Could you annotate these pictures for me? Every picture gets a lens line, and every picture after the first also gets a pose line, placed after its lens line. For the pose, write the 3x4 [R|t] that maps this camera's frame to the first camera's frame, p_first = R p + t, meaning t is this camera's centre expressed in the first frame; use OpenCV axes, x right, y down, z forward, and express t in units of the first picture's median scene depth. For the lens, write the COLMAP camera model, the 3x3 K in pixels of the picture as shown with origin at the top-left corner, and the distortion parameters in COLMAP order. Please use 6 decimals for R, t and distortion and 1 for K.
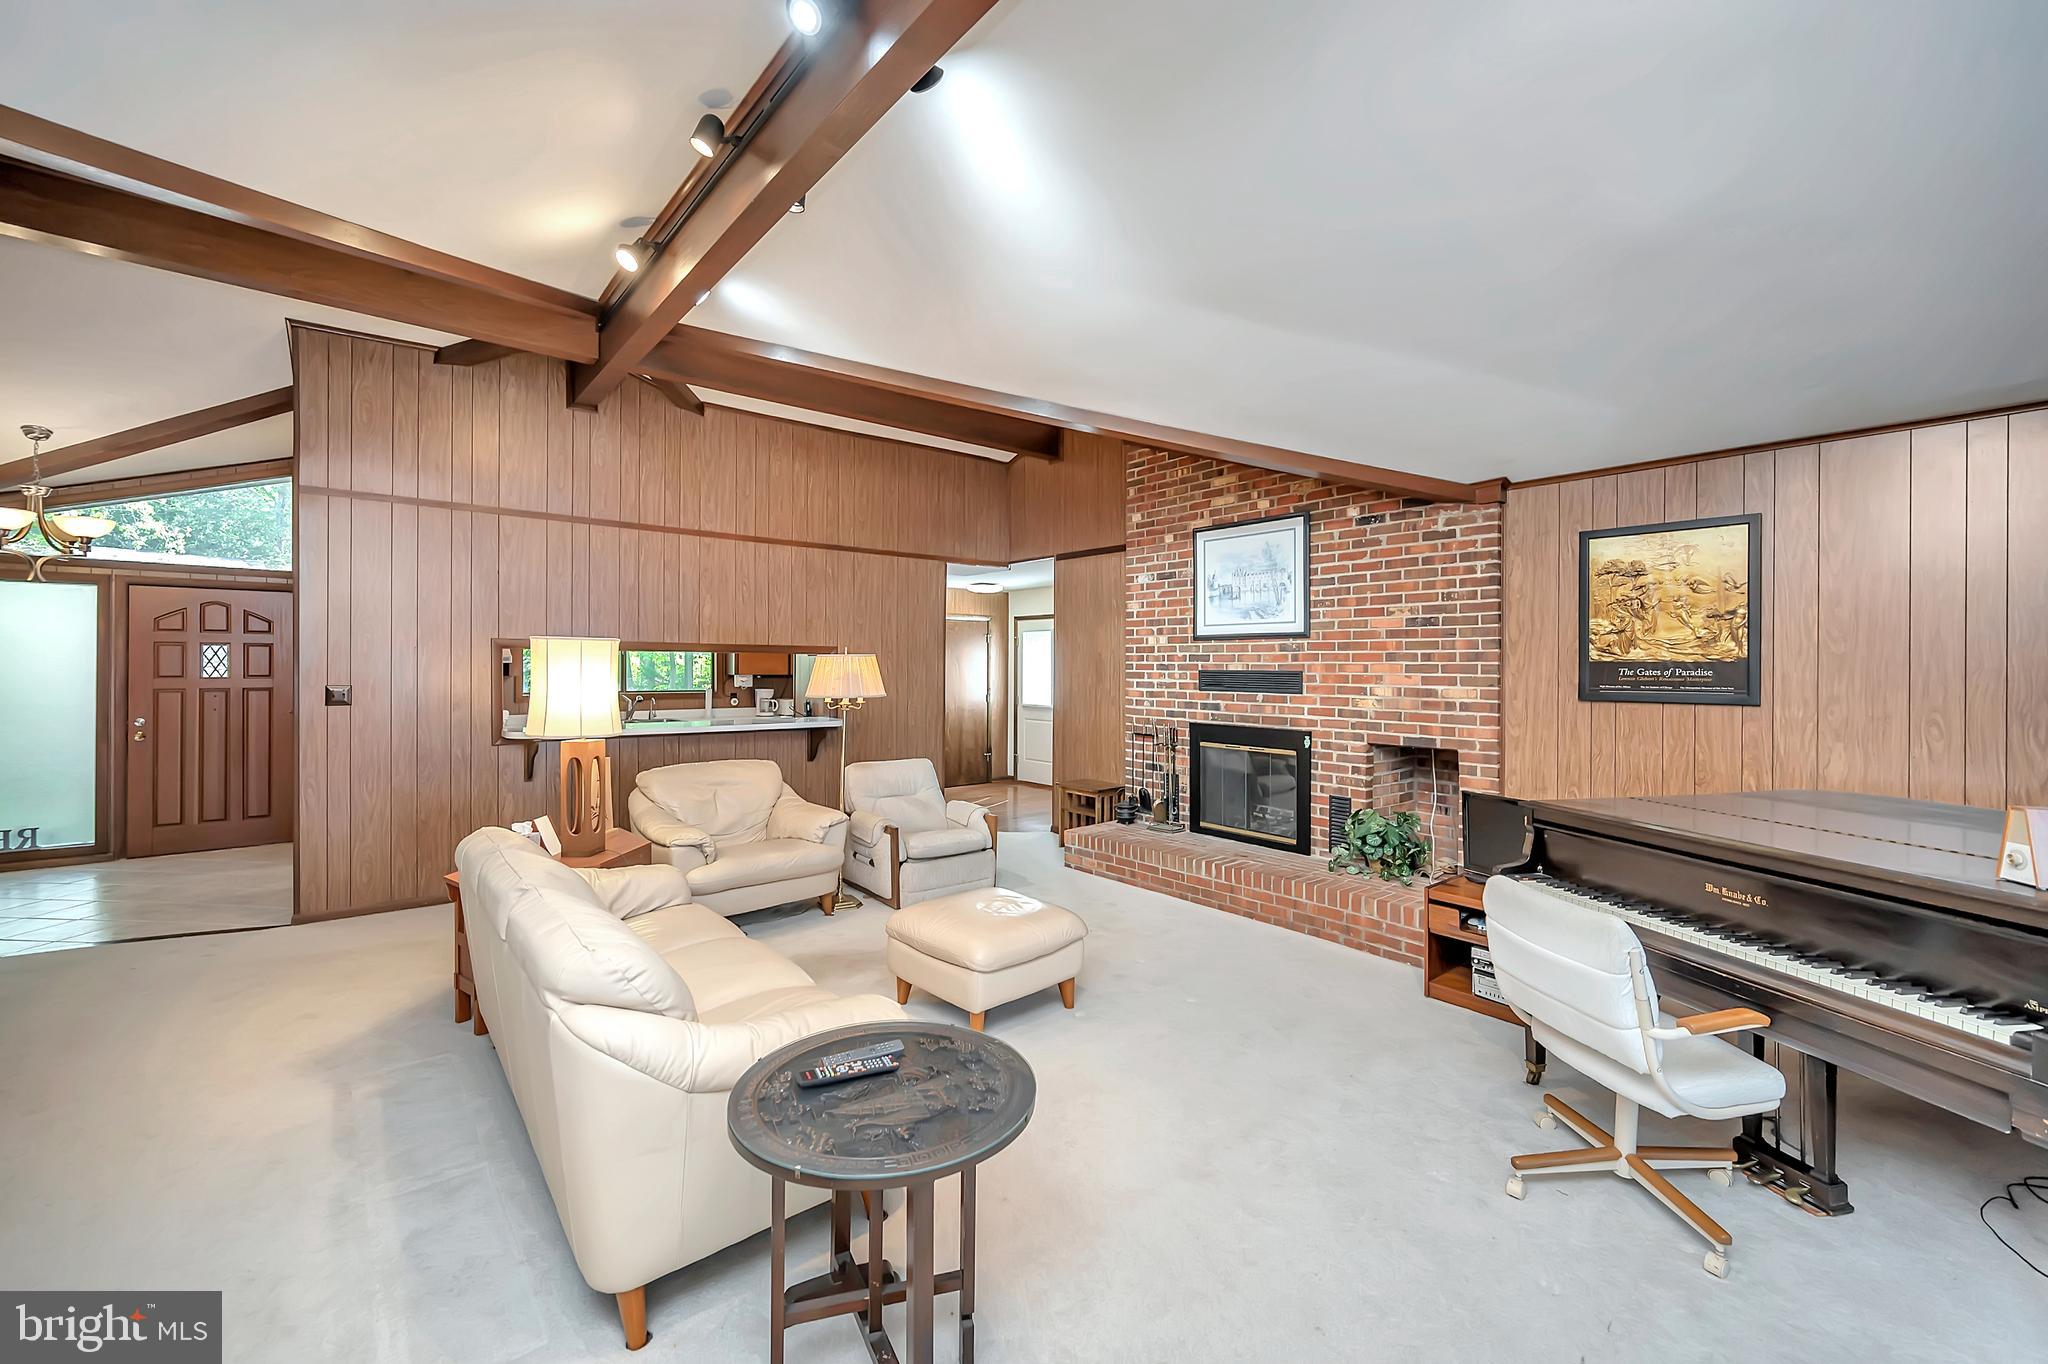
lens RADIAL K [[815.8, 0, 1023.8], [0, 815.8, 659.2], [0, 0, 1]] dist [-0.000033, -0.000069]
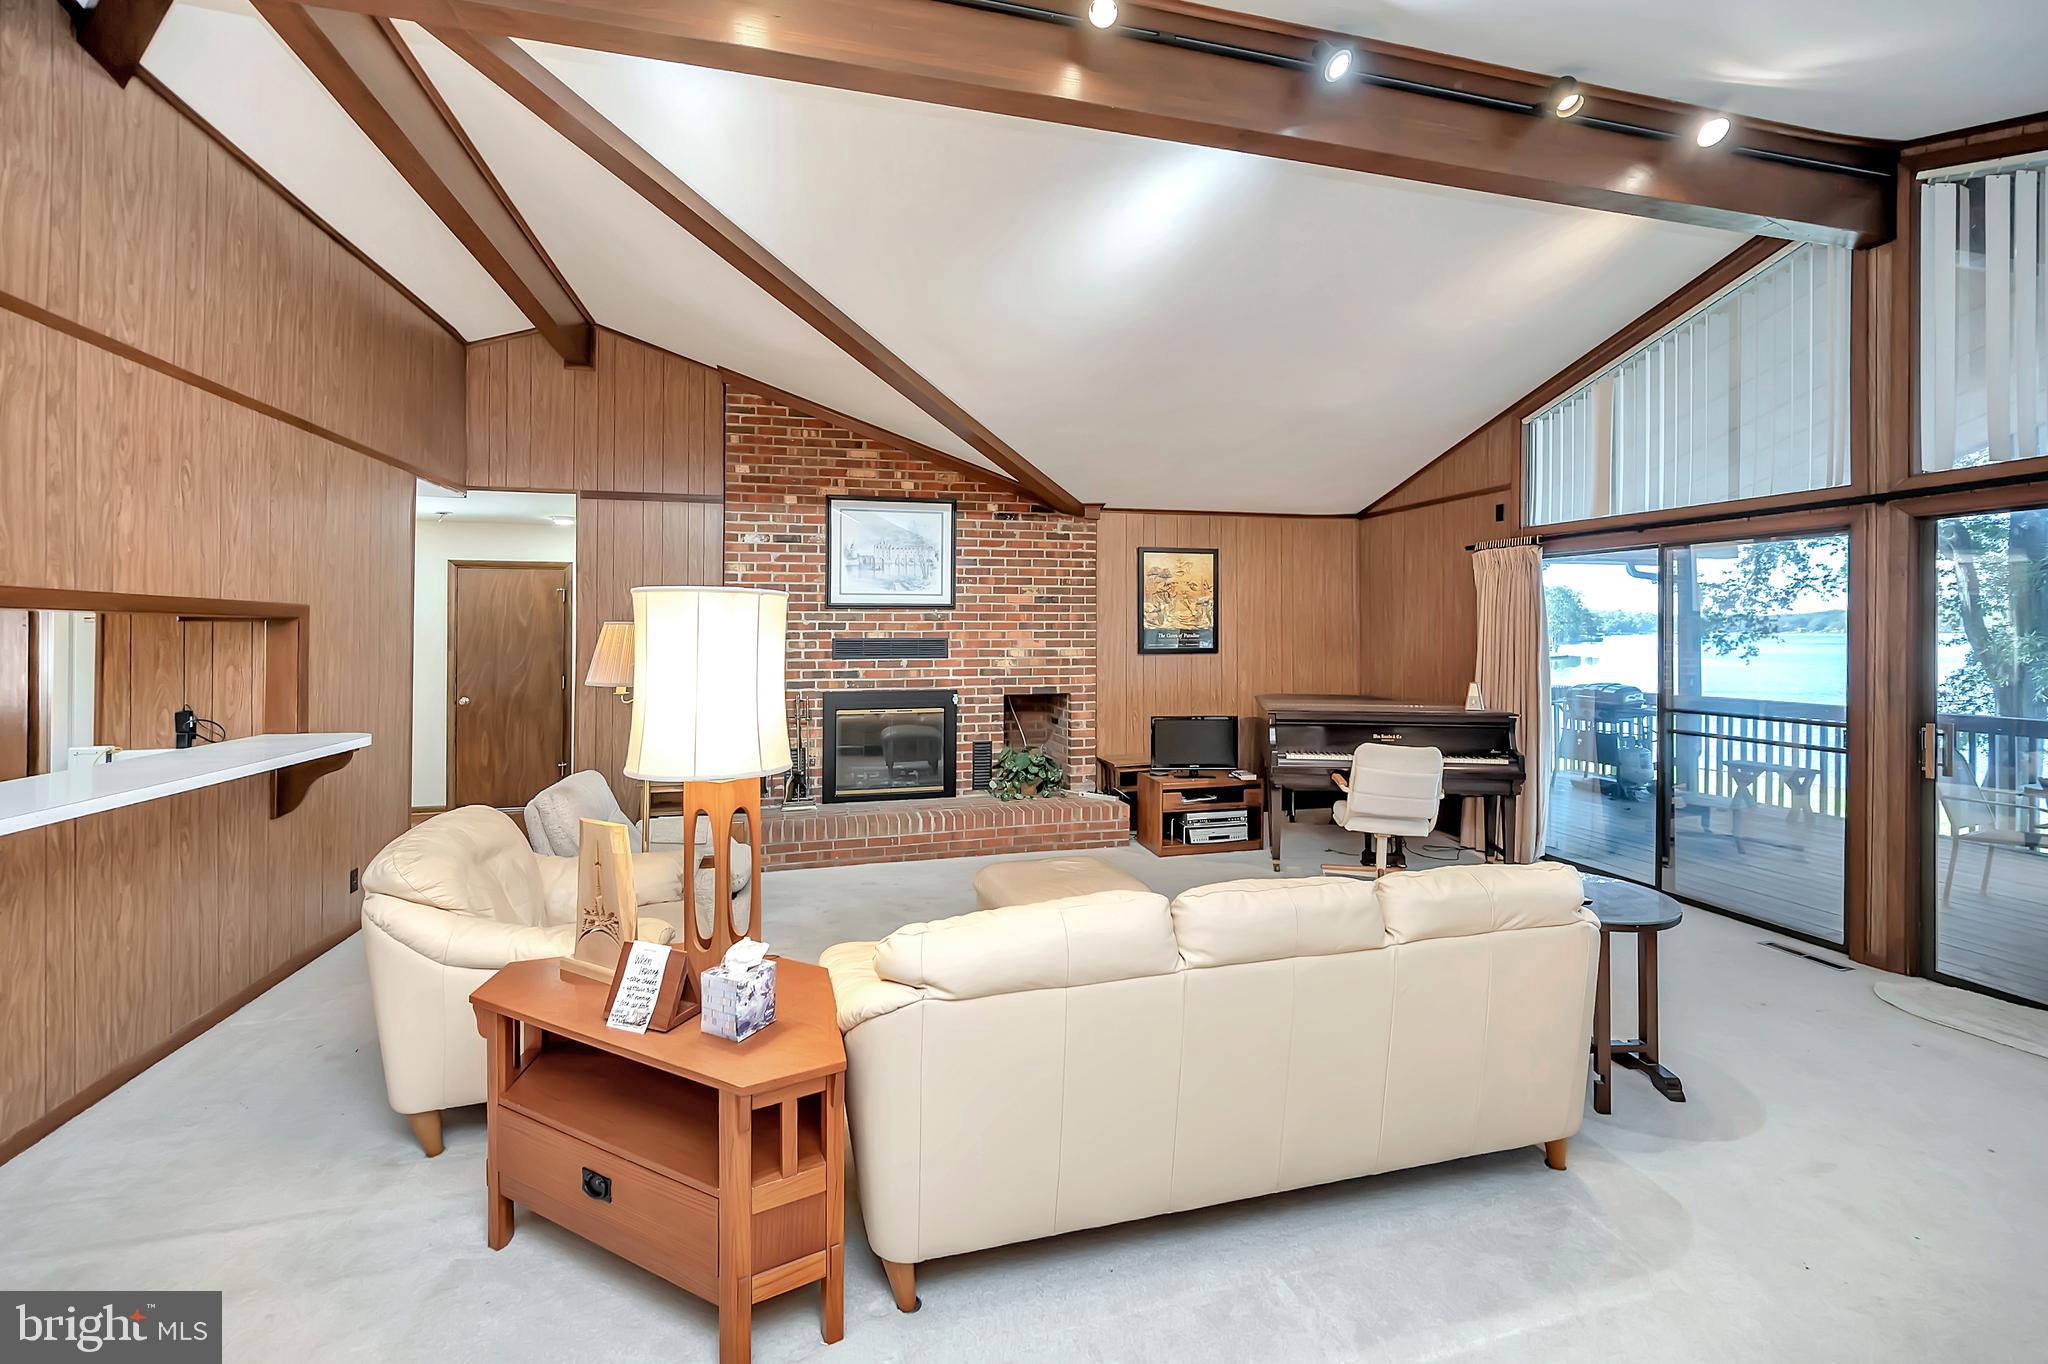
lens RADIAL K [[837.4, 0, 1024.6], [0, 837.4, 626.4], [0, 0, 1]] dist [0.000140, -0.000001]
pose [[0.427848, 0.000342, 0.903851, -0.680224], [-0.001881, 0.999998, 0.000512, -0.002510], [-0.903849, -0.001920, 0.427847, 0.399176]]
